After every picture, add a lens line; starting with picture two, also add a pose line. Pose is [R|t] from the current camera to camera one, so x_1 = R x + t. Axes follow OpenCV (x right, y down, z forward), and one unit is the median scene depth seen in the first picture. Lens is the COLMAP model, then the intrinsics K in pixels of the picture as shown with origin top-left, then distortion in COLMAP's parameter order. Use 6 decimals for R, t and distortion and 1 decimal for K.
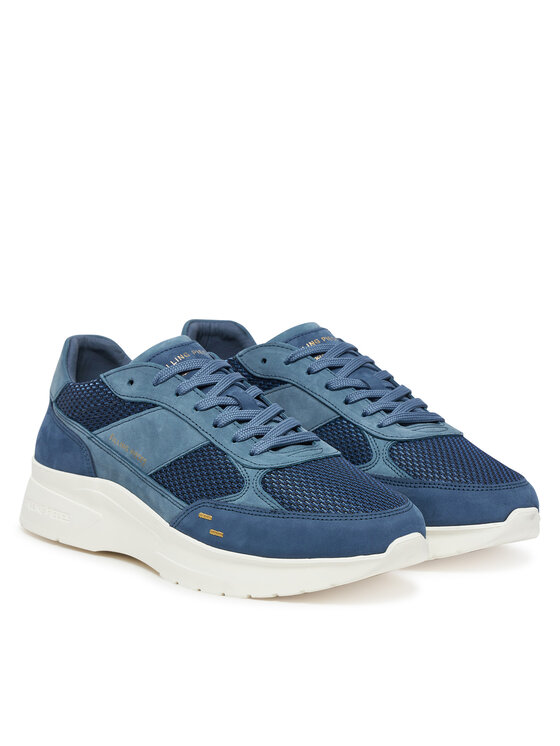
lens RADIAL K [[2196.7, 0, 280.0], [0, 2196.7, 372.8], [0, 0, 1]] dist [0.126070, 0.000000]
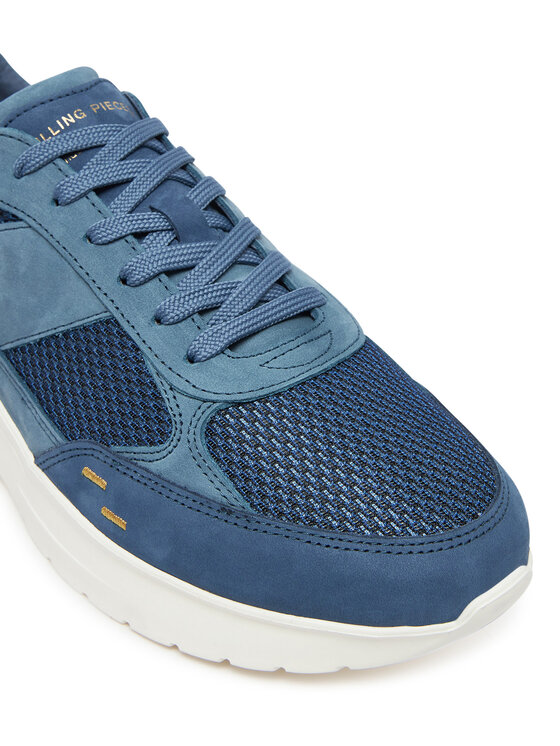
lens RADIAL K [[1614.1, 0, 279.5], [0, 1614.1, 373.5], [0, 0, 1]] dist [-0.009133, 0.000000]
pose [[0.999535, 0.029892, 0.005993, 0.005336], [-0.030335, 0.955553, 0.293253, -0.066771], [0.003039, -0.293299, 0.956016, 0.637271]]
